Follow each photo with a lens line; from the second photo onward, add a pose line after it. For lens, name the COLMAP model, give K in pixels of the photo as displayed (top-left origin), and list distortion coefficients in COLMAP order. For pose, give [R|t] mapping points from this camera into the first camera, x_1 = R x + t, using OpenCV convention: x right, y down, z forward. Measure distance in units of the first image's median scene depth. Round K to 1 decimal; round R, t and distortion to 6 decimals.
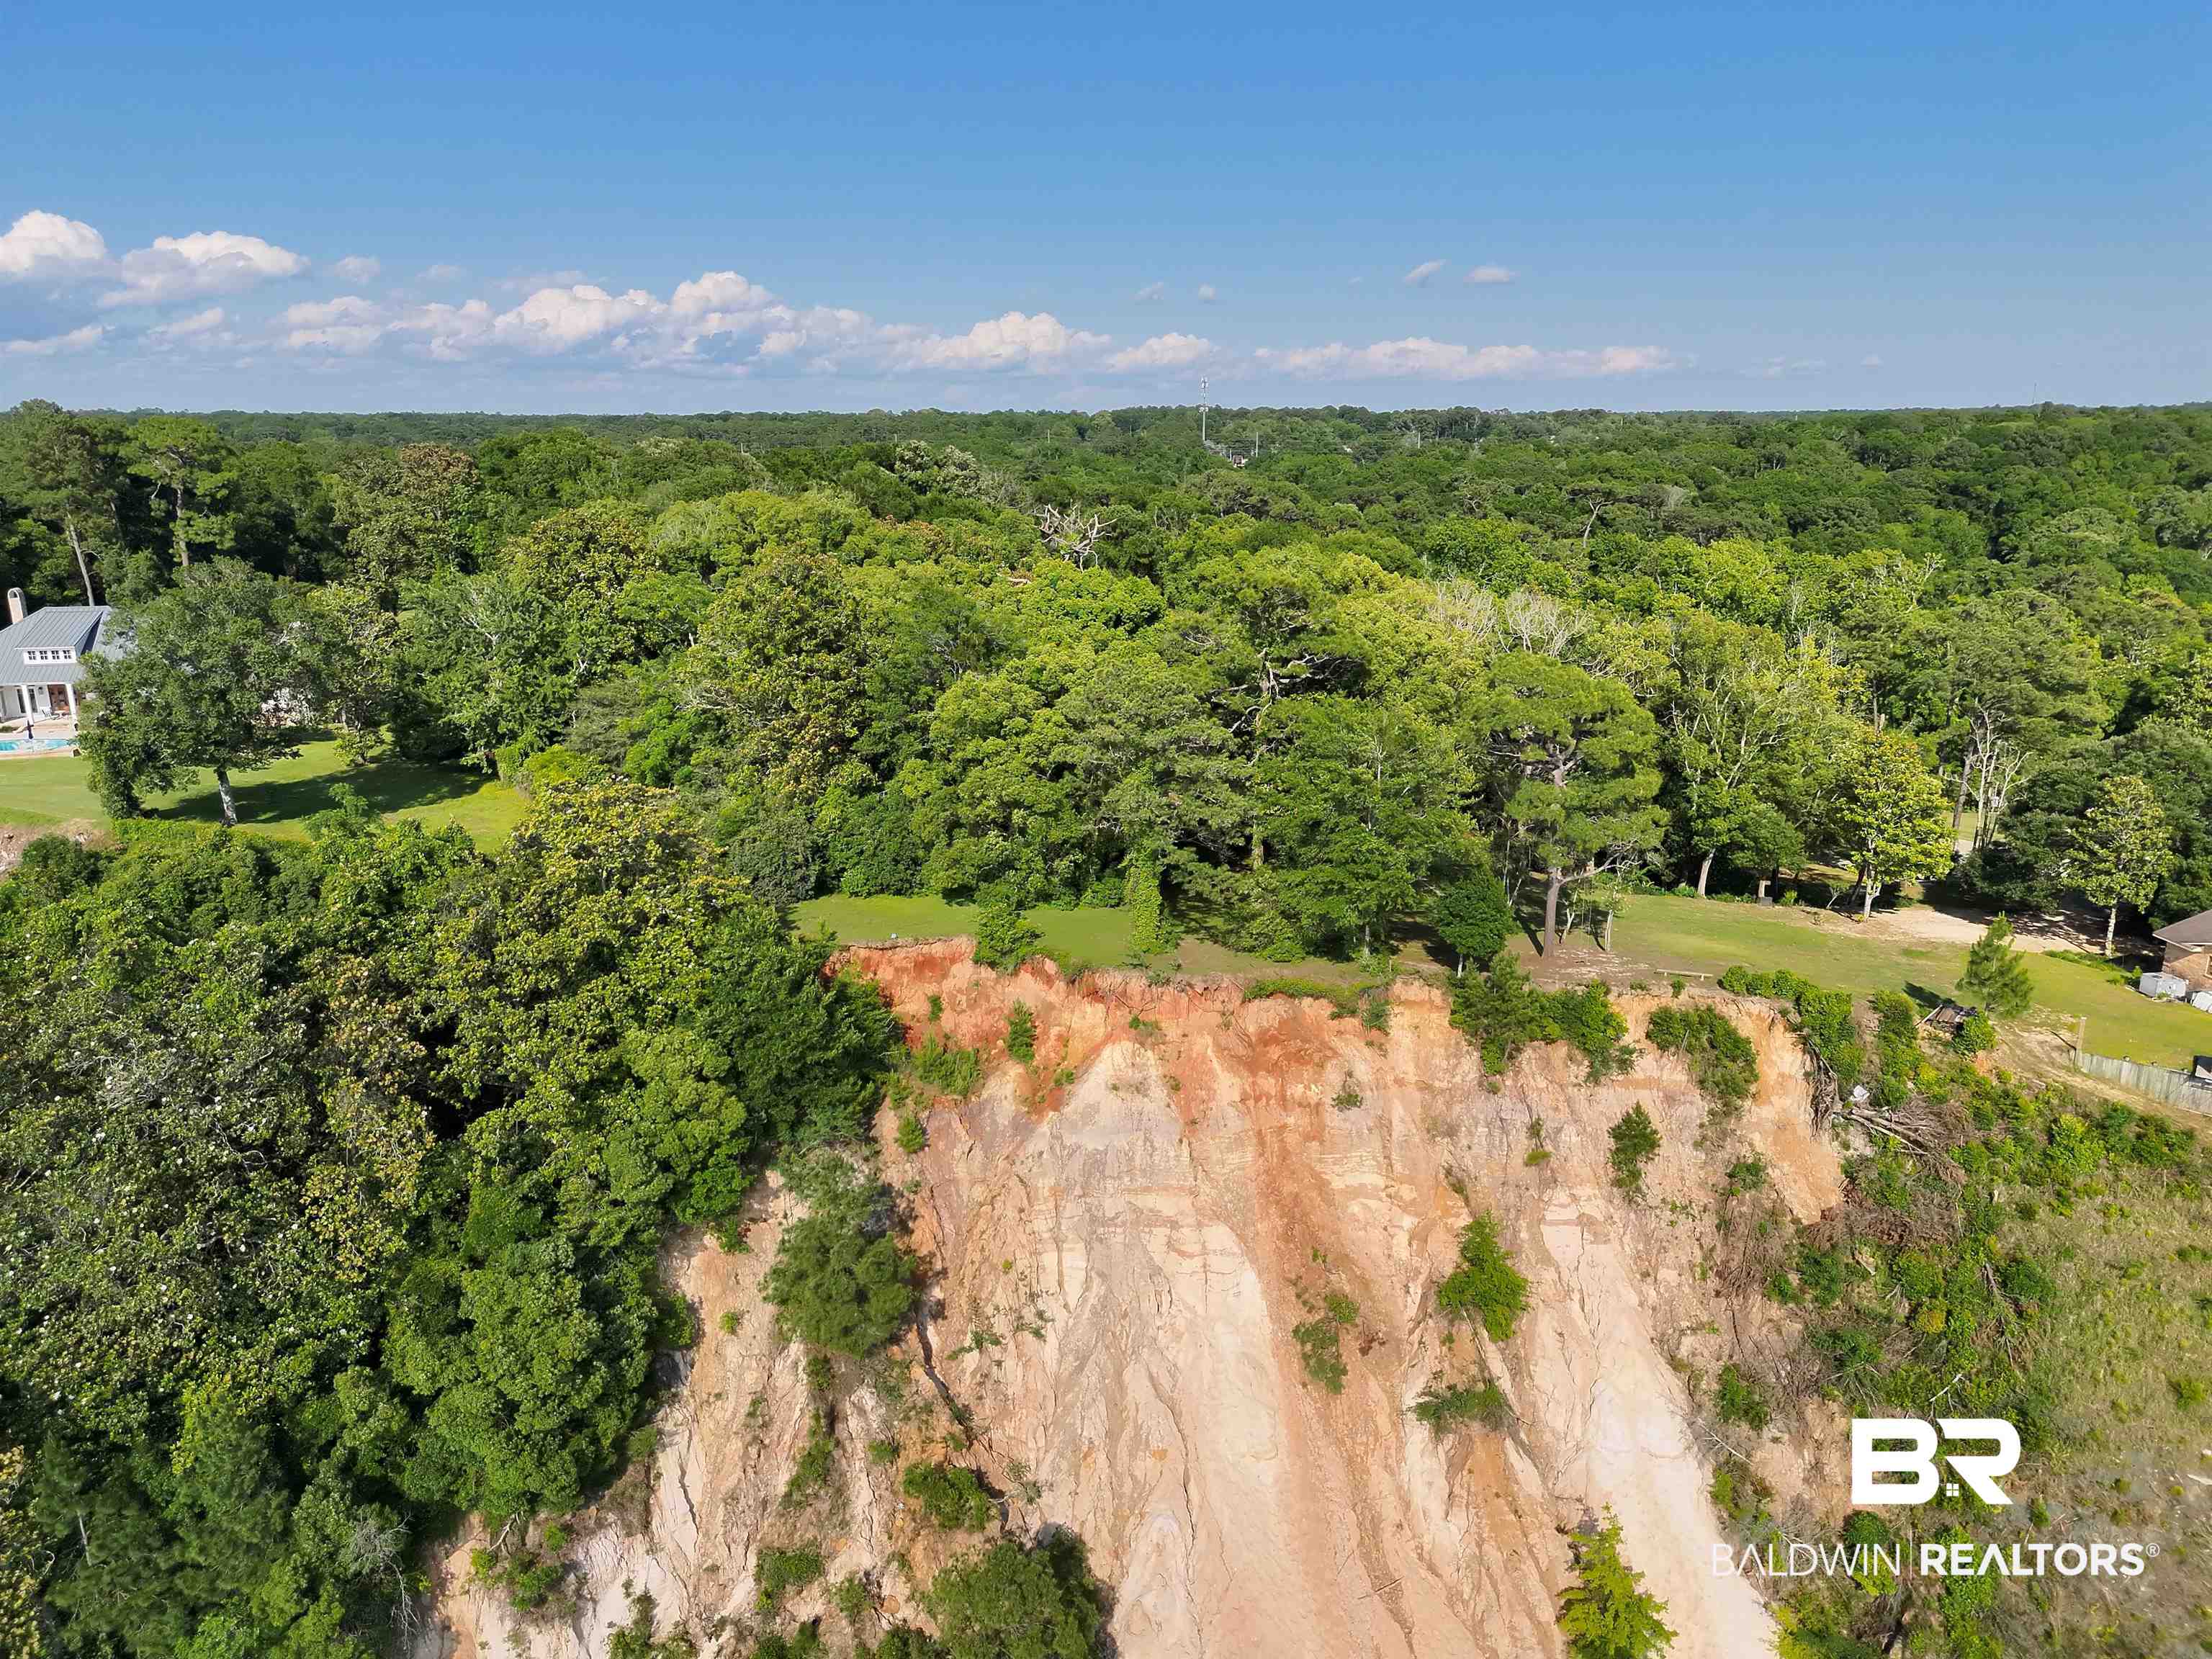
lens RADIAL K [[1563.7, 0, 1105.8], [0, 1563.7, 834.8], [0, 0, 1]] dist [0.040686, -0.025071]
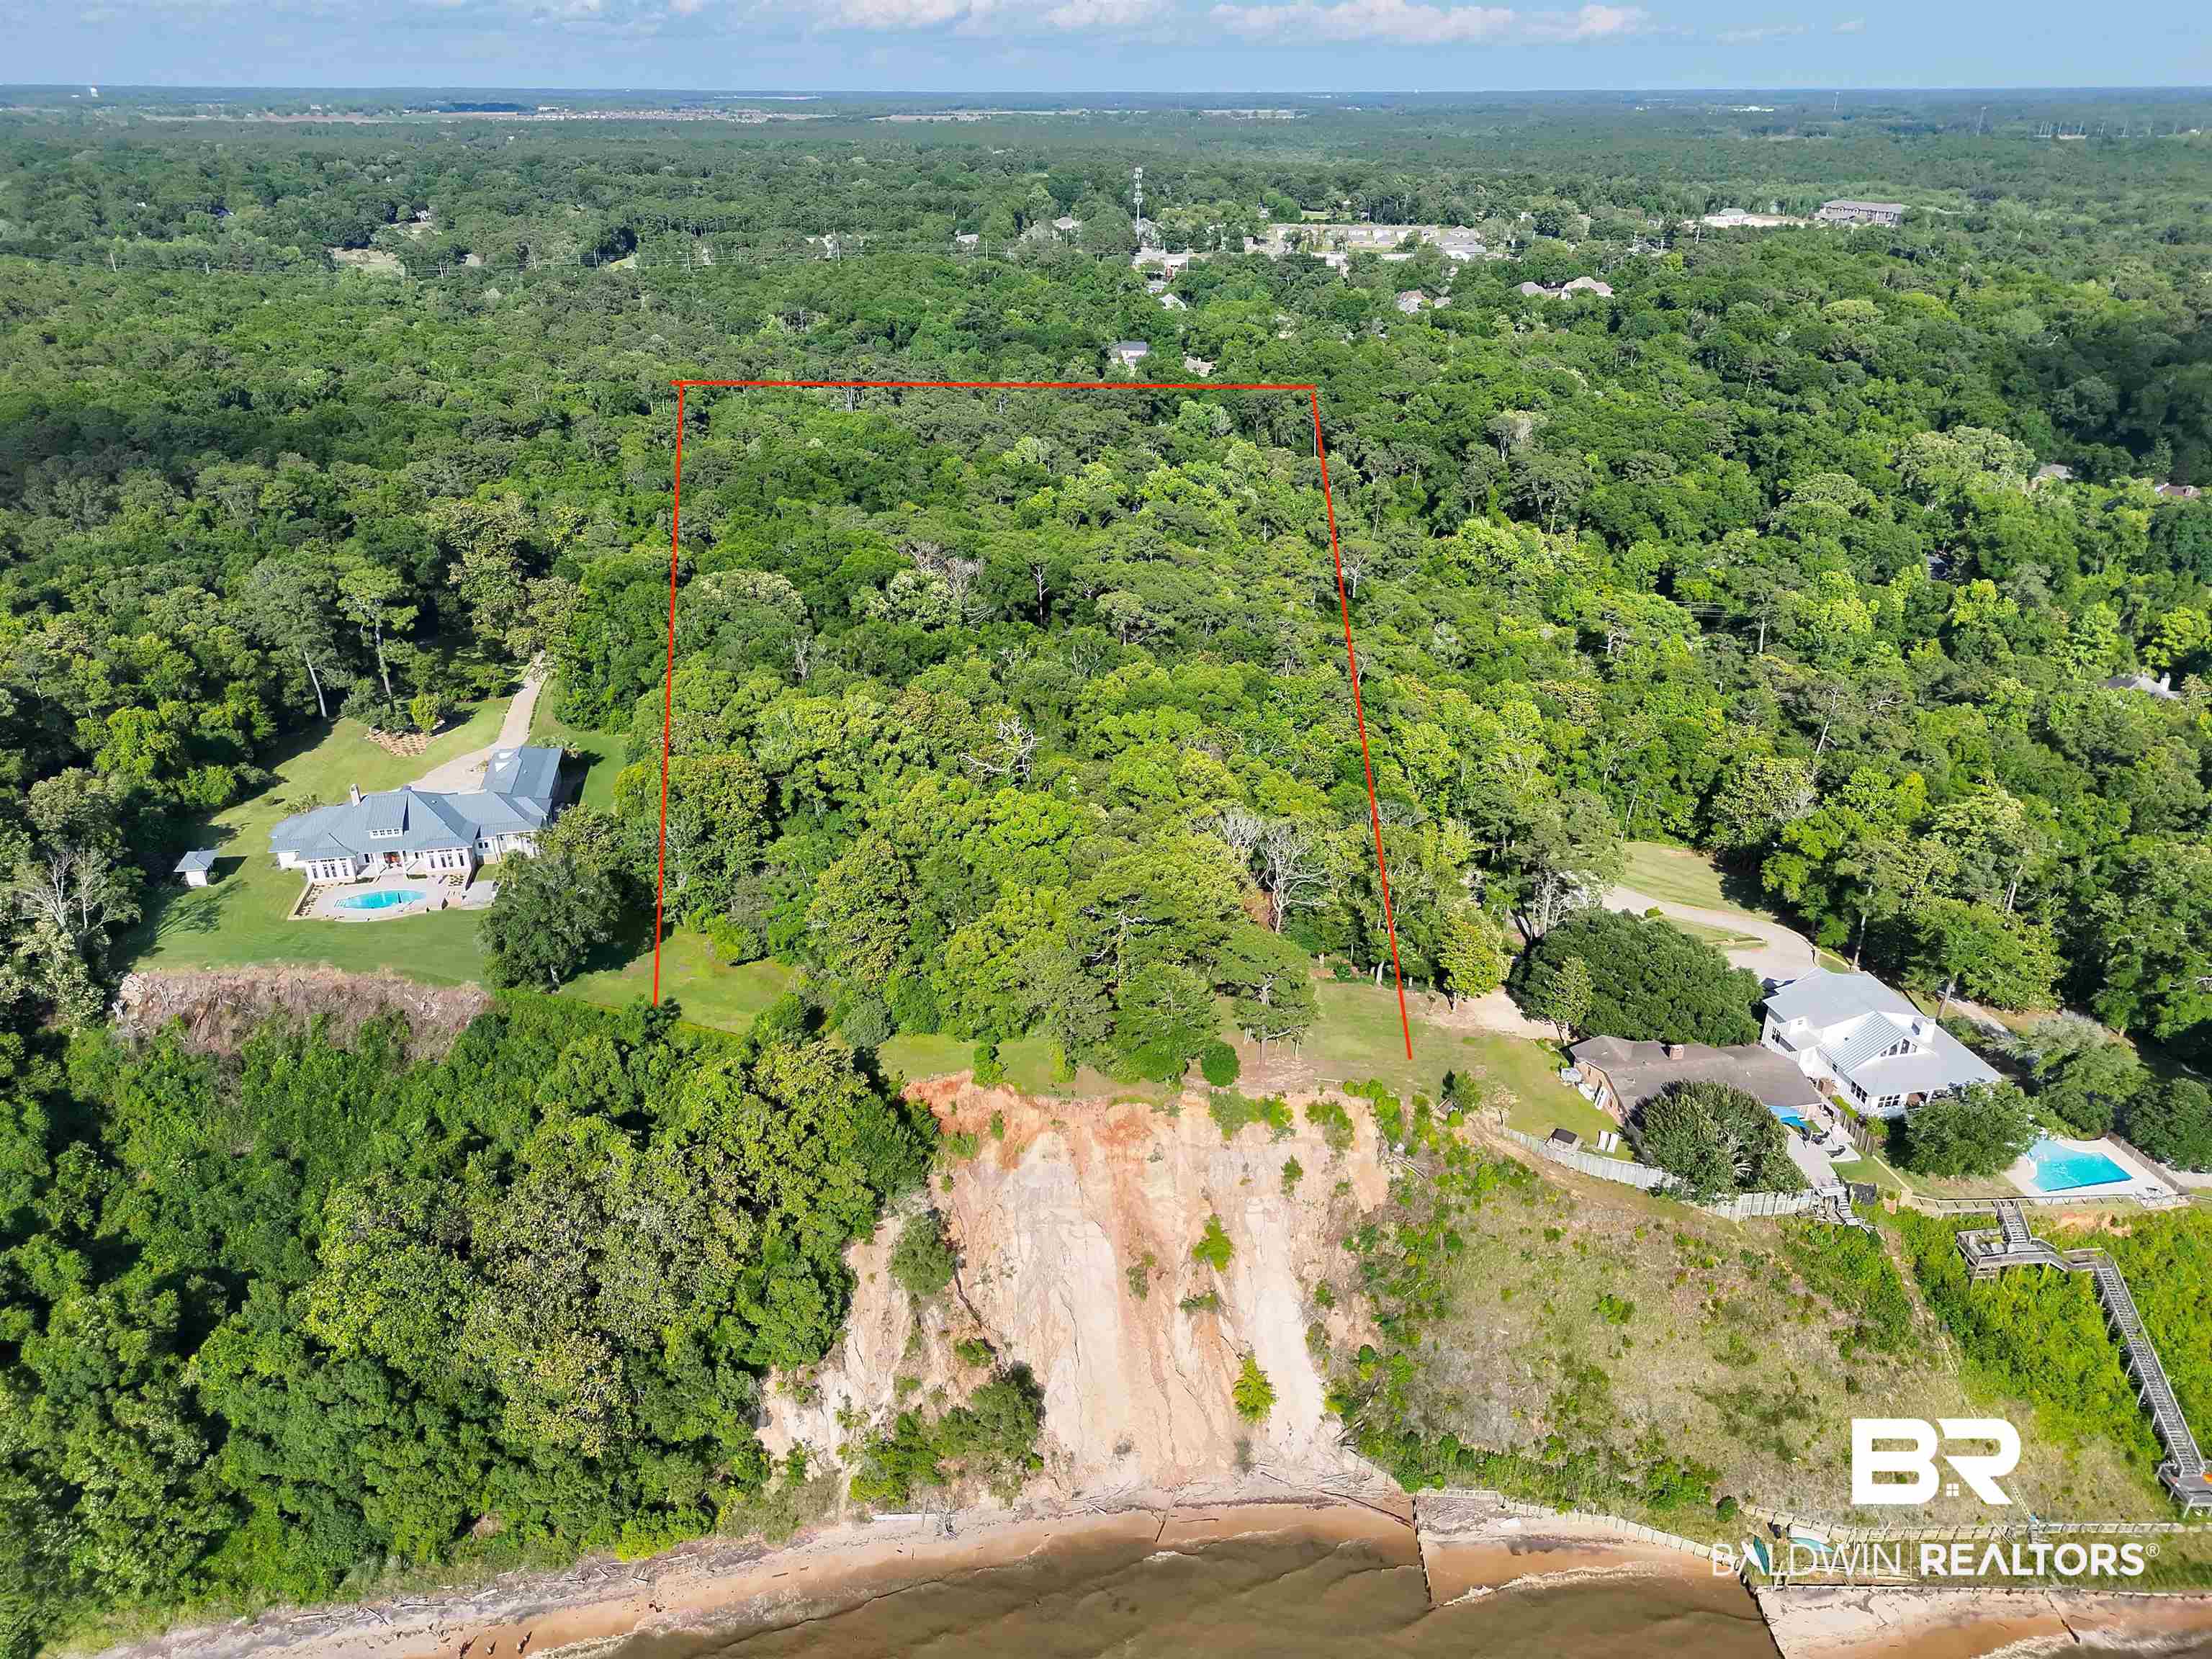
lens RADIAL K [[1563.7, 0, 1103.0], [0, 1563.7, 825.1], [0, 0, 1]] dist [0.040686, -0.025071]
pose [[0.999614, -0.017488, 0.021586, 0.051571], [0.013131, 0.982152, 0.187630, -0.714435], [-0.024482, -0.187274, 0.982003, -1.045545]]
